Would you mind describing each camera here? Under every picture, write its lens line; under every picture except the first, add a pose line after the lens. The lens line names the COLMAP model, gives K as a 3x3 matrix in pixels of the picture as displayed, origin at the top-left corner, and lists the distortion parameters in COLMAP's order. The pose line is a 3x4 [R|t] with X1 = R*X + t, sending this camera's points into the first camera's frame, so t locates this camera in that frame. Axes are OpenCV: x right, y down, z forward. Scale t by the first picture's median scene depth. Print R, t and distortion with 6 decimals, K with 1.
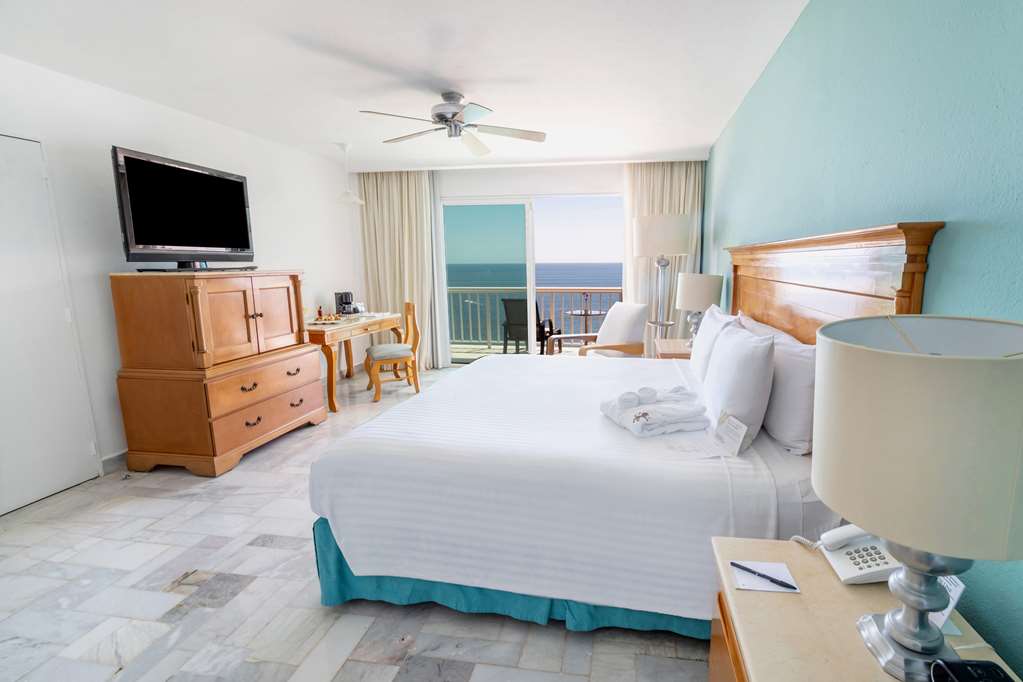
lens RADIAL K [[427.5, 0, 511.5], [0, 427.5, 341.0], [0, 0, 1]] dist [0.000380, -0.000027]
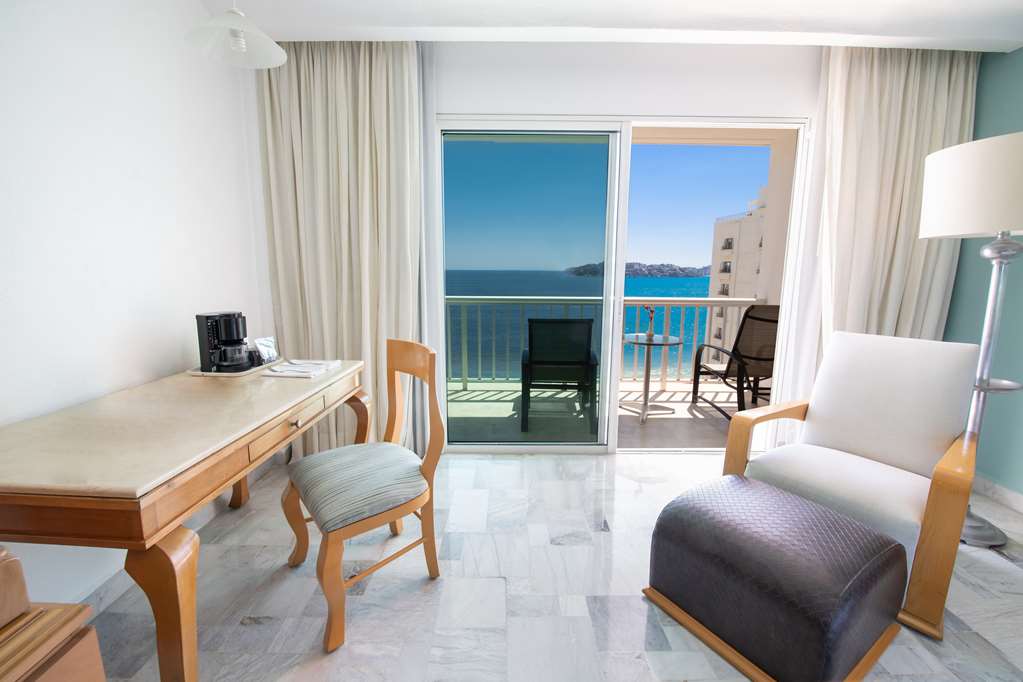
lens RADIAL K [[489.3, 0, 508.1], [0, 489.3, 351.4], [0, 0, 1]] dist [-0.003172, -0.000543]
pose [[0.987966, -0.014553, 0.153984, -0.198995], [0.015470, 0.999869, -0.004756, -0.071576], [-0.153894, 0.007081, 0.988062, 0.508344]]
